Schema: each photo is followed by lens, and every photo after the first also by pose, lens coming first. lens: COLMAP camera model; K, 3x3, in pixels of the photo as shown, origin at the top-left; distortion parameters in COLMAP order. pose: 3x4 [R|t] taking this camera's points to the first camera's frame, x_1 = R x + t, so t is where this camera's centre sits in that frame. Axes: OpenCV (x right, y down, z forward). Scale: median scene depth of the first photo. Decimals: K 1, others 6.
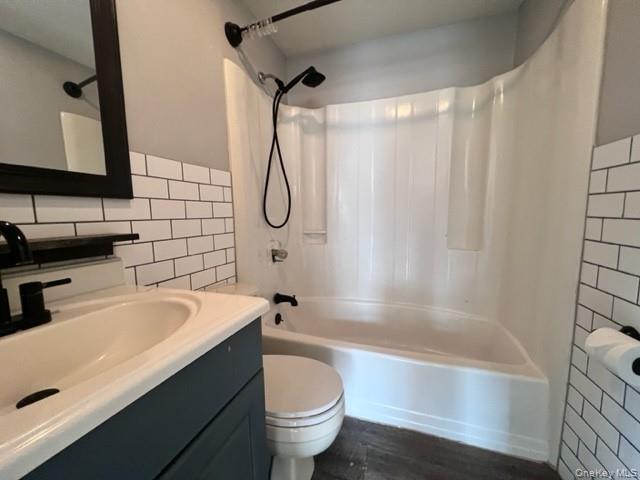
lens RADIAL K [[254.8, 0, 318.1], [0, 254.8, 241.2], [0, 0, 1]] dist [-0.000170, -0.000025]
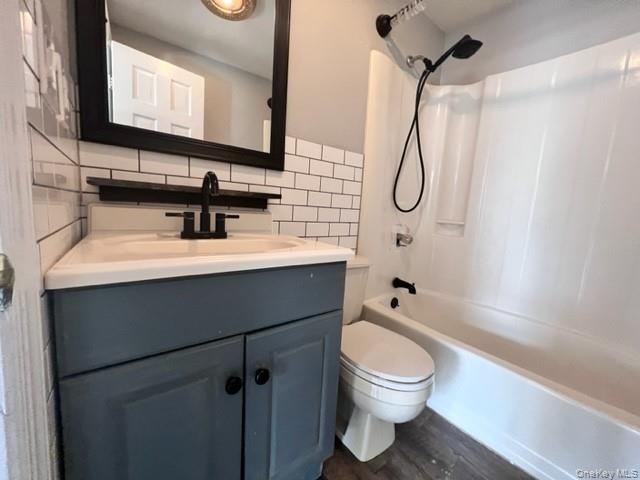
lens RADIAL K [[254.8, 0, 318.3], [0, 254.8, 239.8], [0, 0, 1]] dist [-0.000170, -0.000025]
pose [[0.834897, 0.135944, -0.533354, 0.130969], [-0.132128, 0.990185, 0.045553, 0.070660], [0.534312, 0.032439, 0.844665, -0.026974]]
